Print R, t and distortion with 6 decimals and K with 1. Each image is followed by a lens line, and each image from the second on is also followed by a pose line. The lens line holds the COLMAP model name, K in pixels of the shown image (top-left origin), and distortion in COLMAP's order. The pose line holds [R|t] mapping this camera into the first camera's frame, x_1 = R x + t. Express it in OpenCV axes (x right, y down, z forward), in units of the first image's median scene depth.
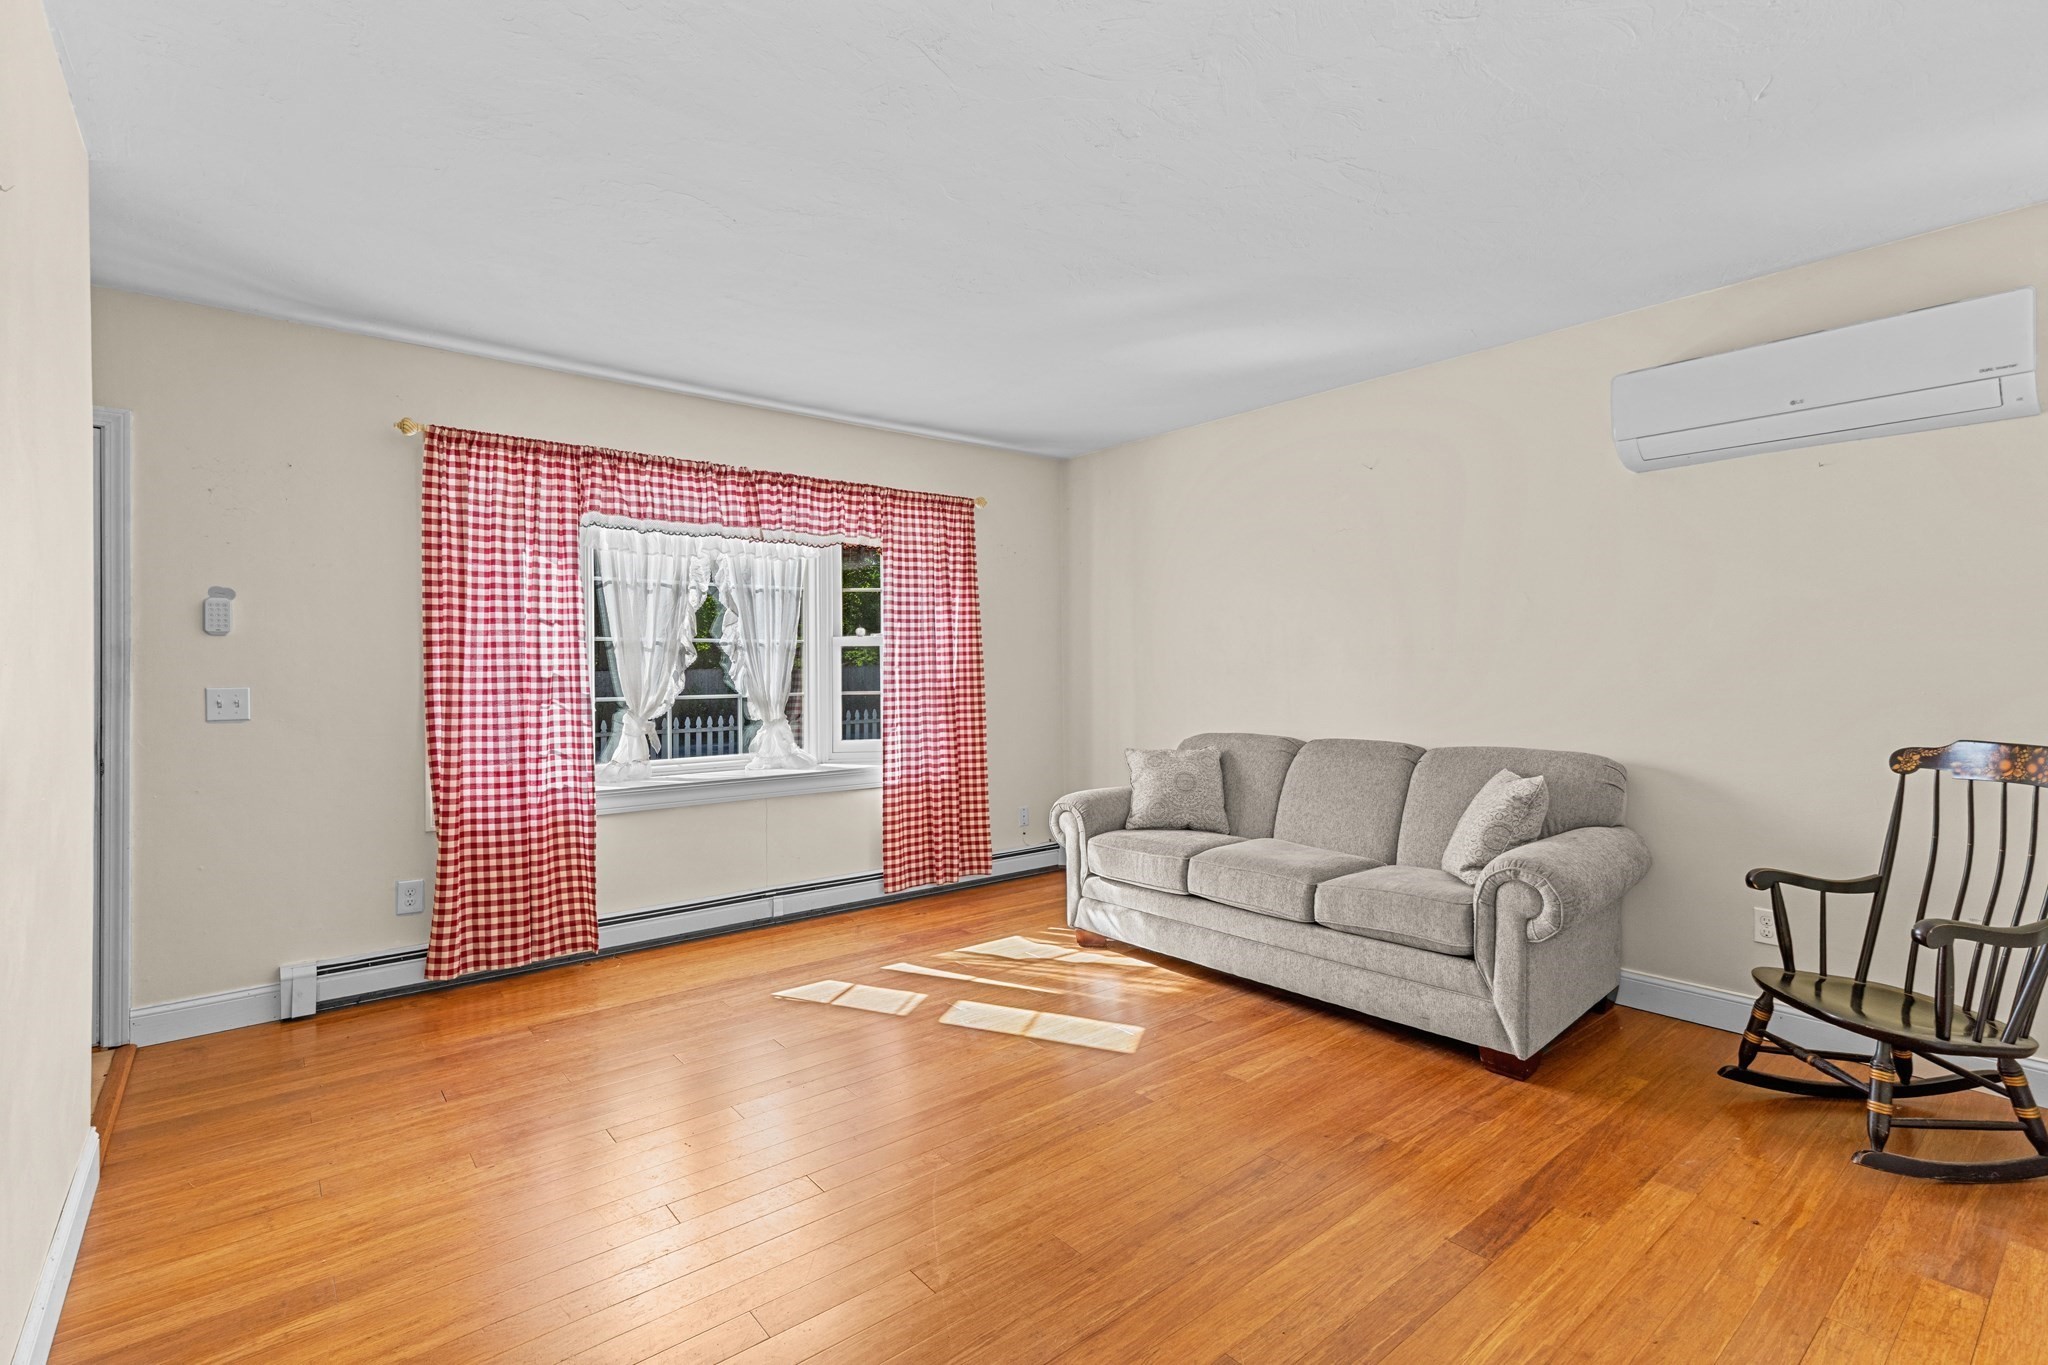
lens RADIAL K [[935.7, 0, 1039.1], [0, 935.7, 664.2], [0, 0, 1]] dist [0.003129, 0.000186]
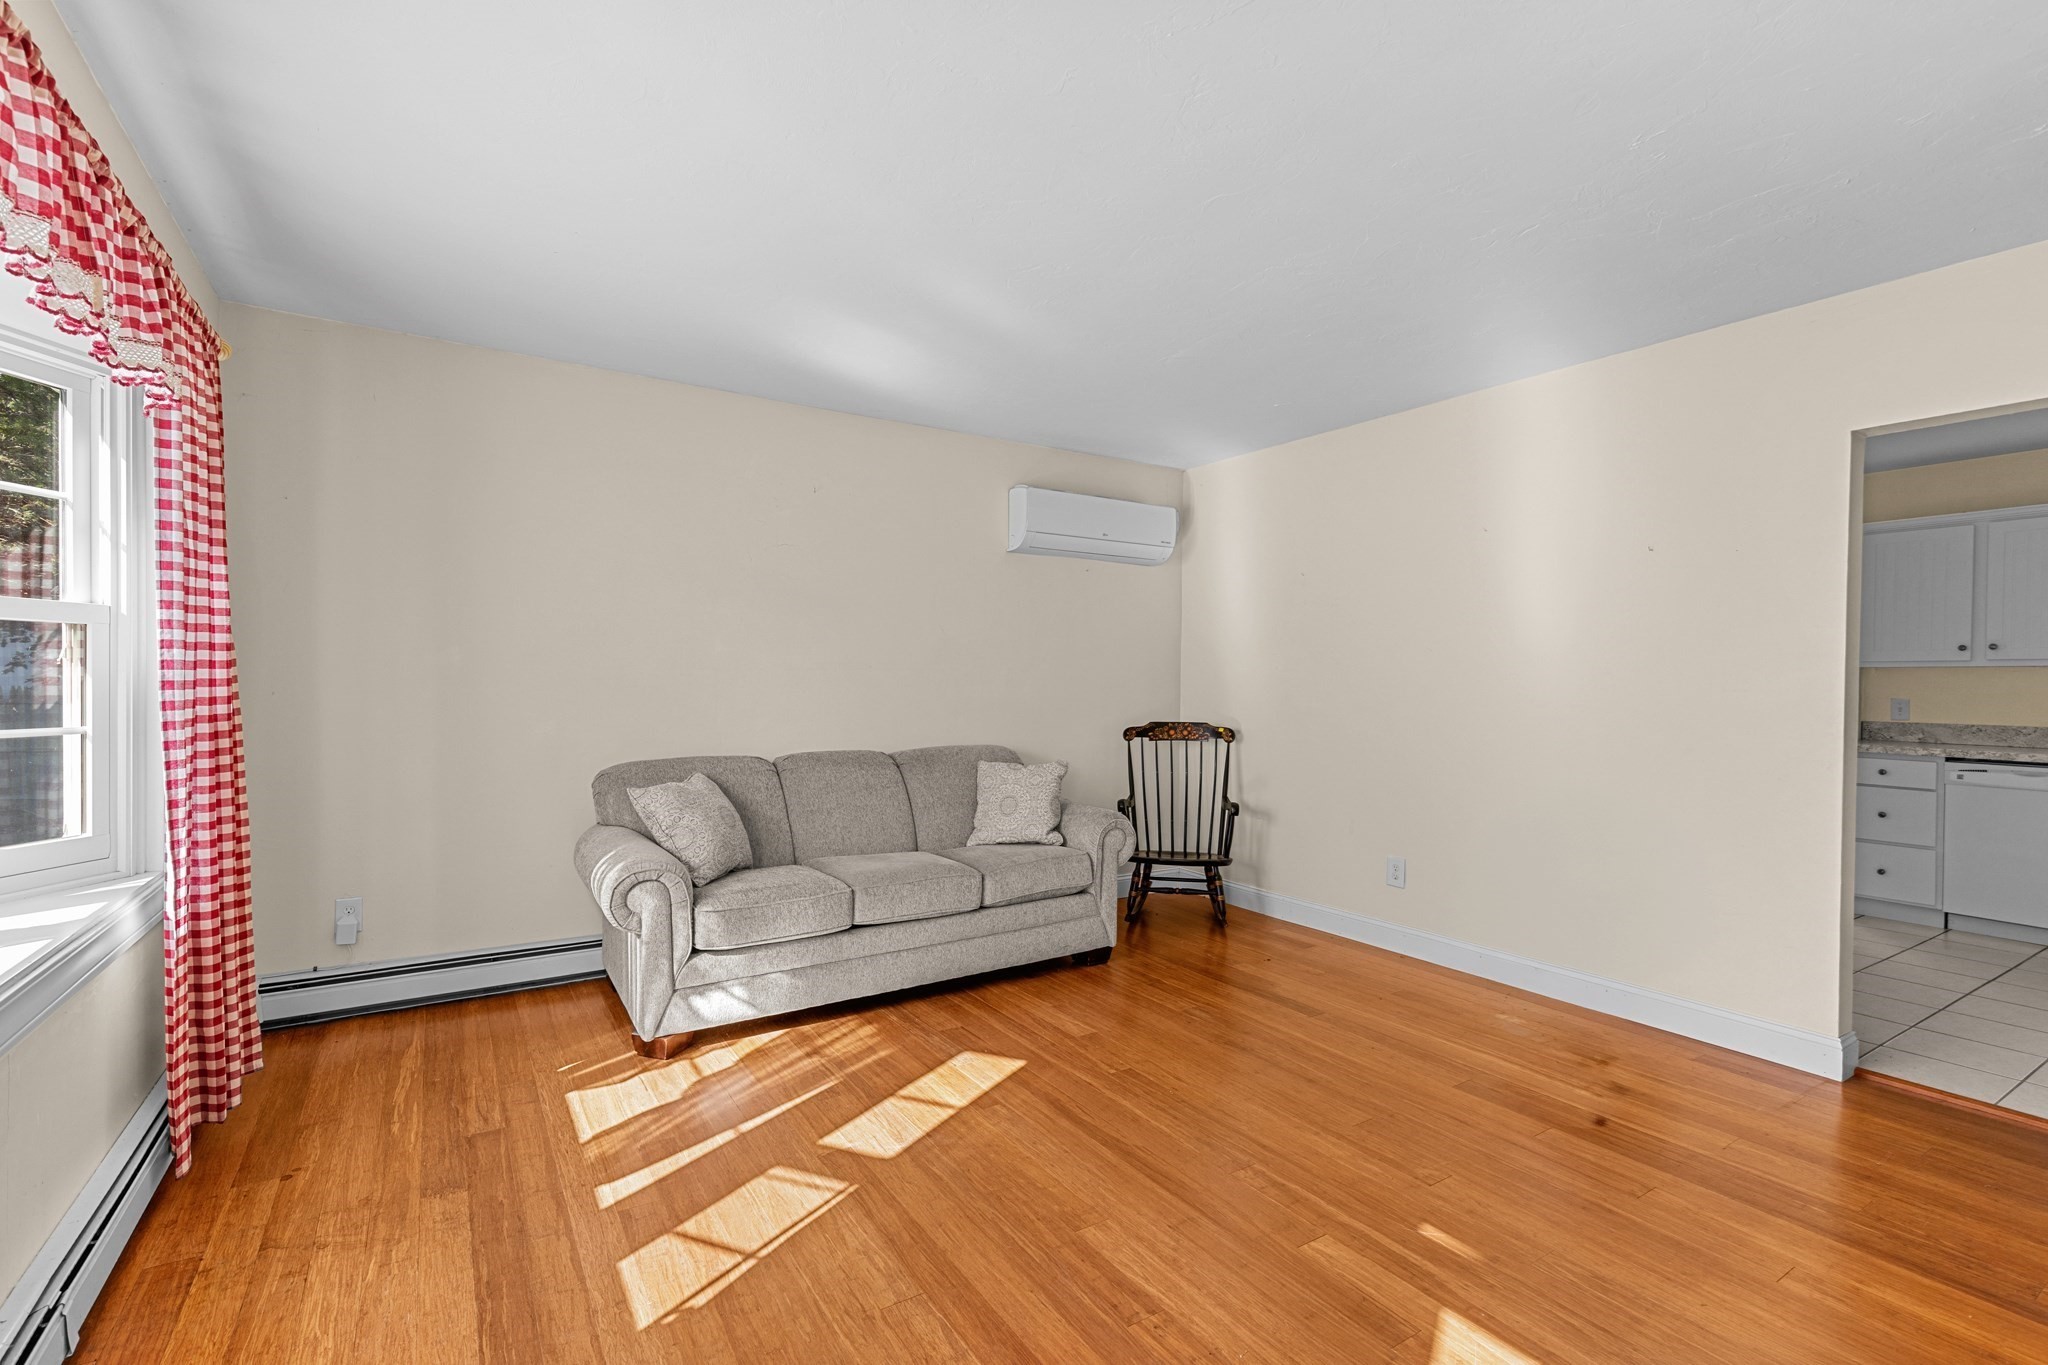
lens RADIAL K [[927.5, 0, 1023.5], [0, 927.5, 694.2], [0, 0, 1]] dist [0.001928, 0.004733]
pose [[0.130354, -0.006961, 0.991443, -0.729198], [-0.012099, 0.999890, 0.008611, 0.006564], [-0.991394, -0.013118, 0.130255, 0.721288]]
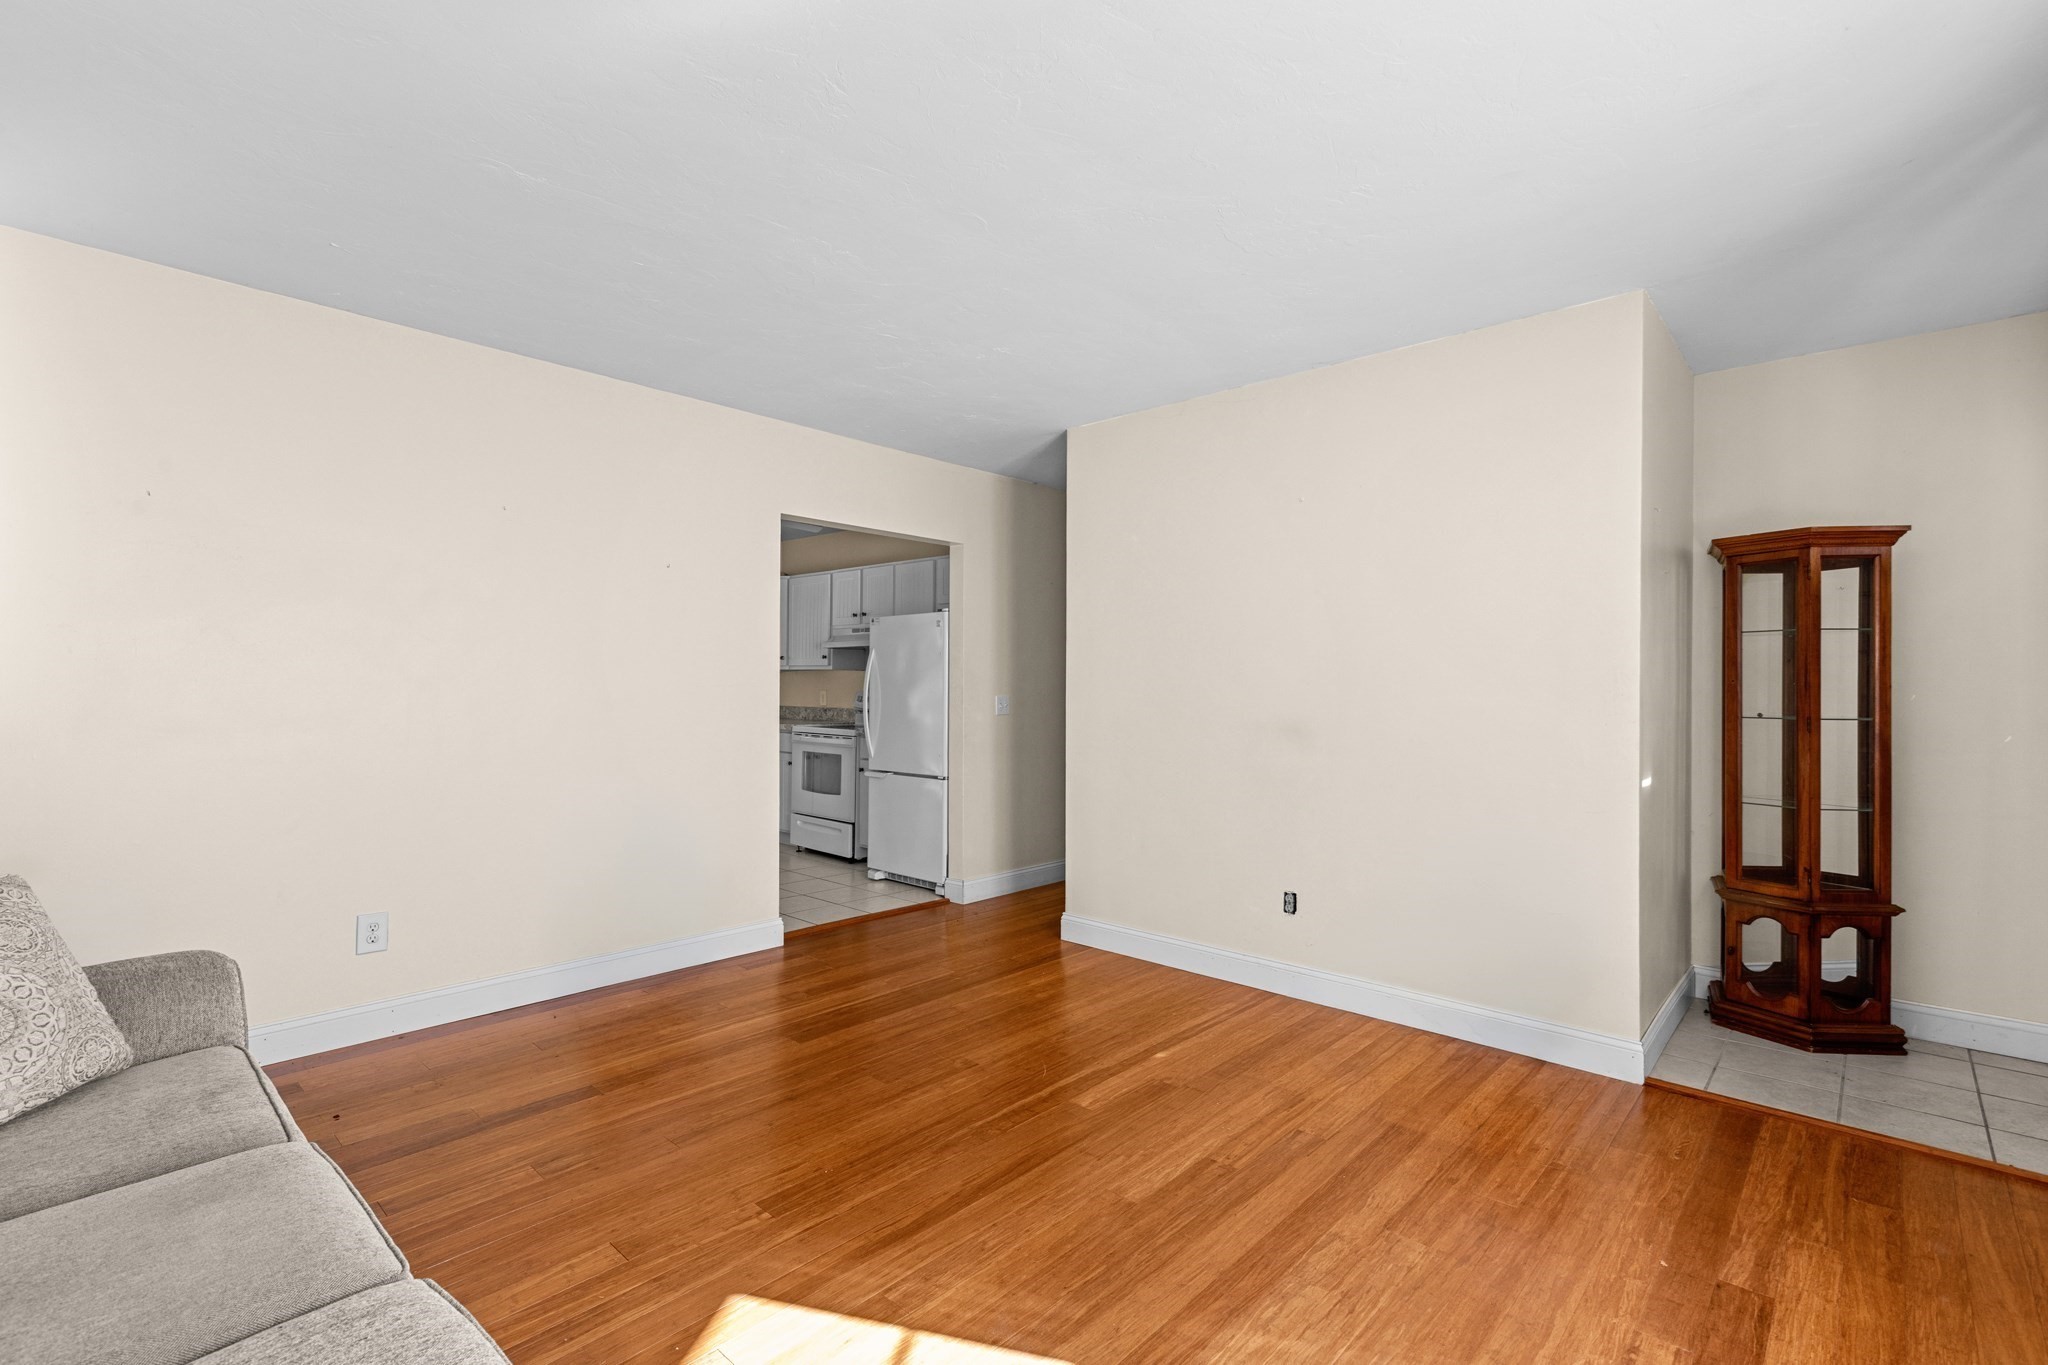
lens RADIAL K [[925.8, 0, 1024.0], [0, 925.8, 682.5], [0, 0, 1]] dist [-0.001715, -0.000310]
pose [[-0.992404, 0.002264, -0.122997, -0.011522], [0.002837, 0.999986, -0.004485, 0.003440], [0.122985, -0.004800, -0.992397, 1.354472]]
